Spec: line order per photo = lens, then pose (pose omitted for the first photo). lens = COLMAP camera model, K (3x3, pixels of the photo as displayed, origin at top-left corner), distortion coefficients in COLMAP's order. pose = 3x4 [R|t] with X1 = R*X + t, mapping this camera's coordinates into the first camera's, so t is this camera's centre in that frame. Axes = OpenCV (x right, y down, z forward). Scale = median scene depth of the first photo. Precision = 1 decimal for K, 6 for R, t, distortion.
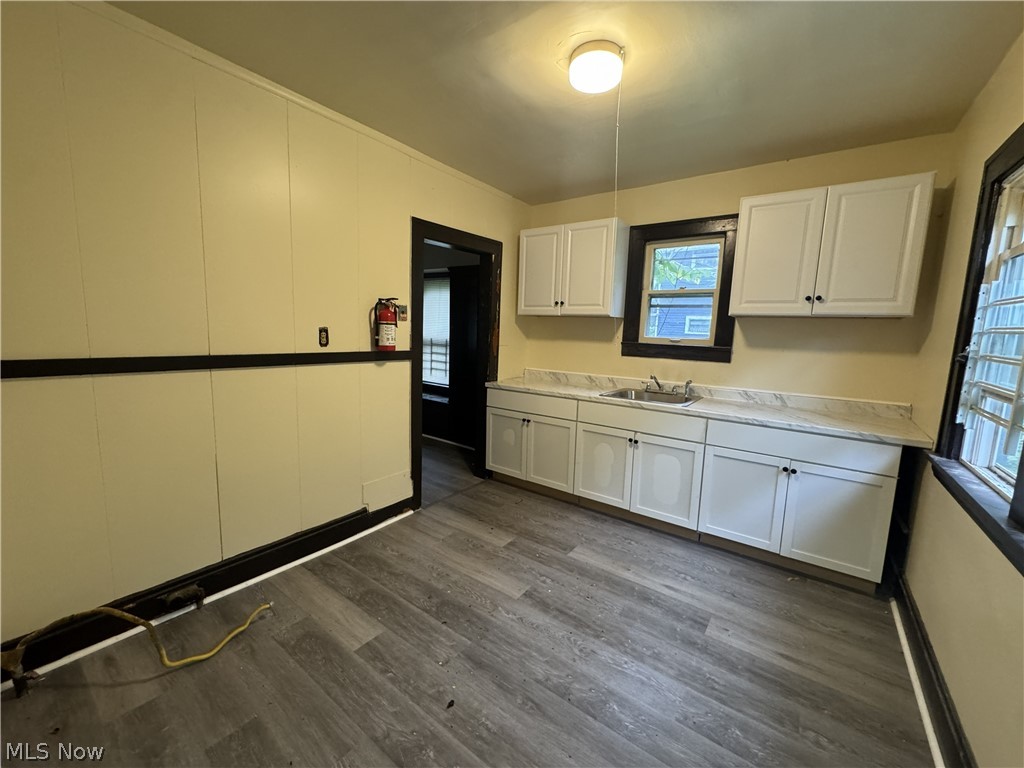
lens RADIAL K [[411.8, 0, 512.0], [0, 411.8, 384.0], [0, 0, 1]] dist [-0.001294, -0.000033]
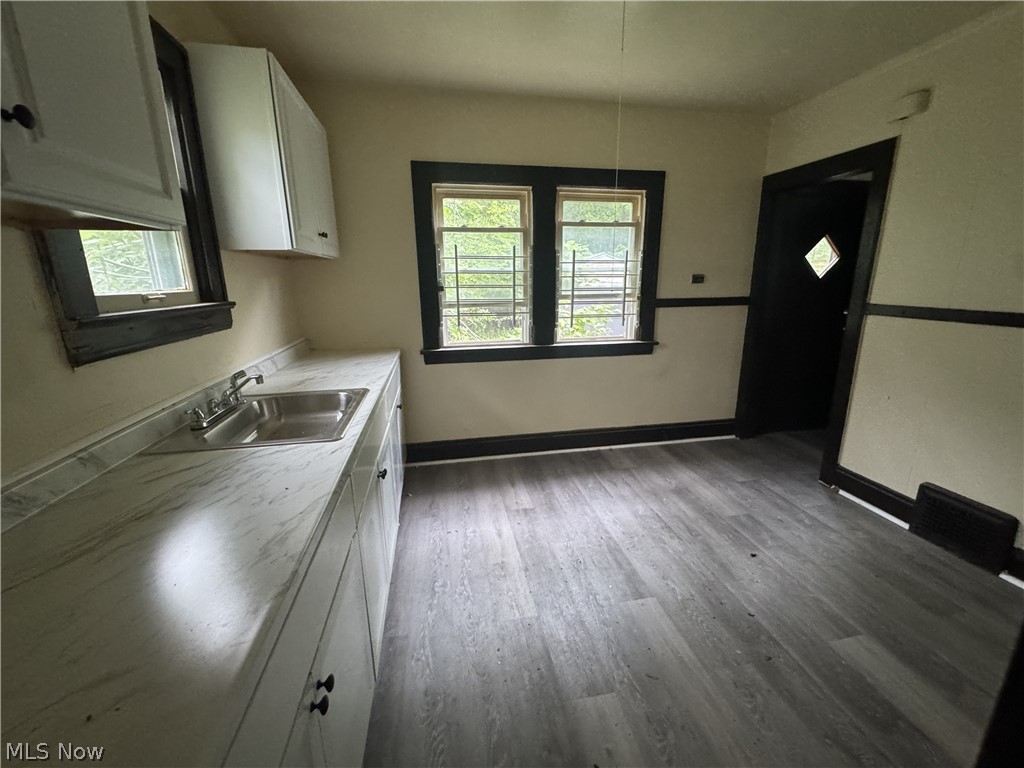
lens RADIAL K [[411.8, 0, 512.0], [0, 411.8, 384.0], [0, 0, 1]] dist [-0.001294, -0.000033]
pose [[-0.730062, -0.189814, 0.656491, -0.291155], [0.084396, 0.928255, 0.362244, -0.263646], [-0.678150, 0.319865, -0.661664, 1.879587]]
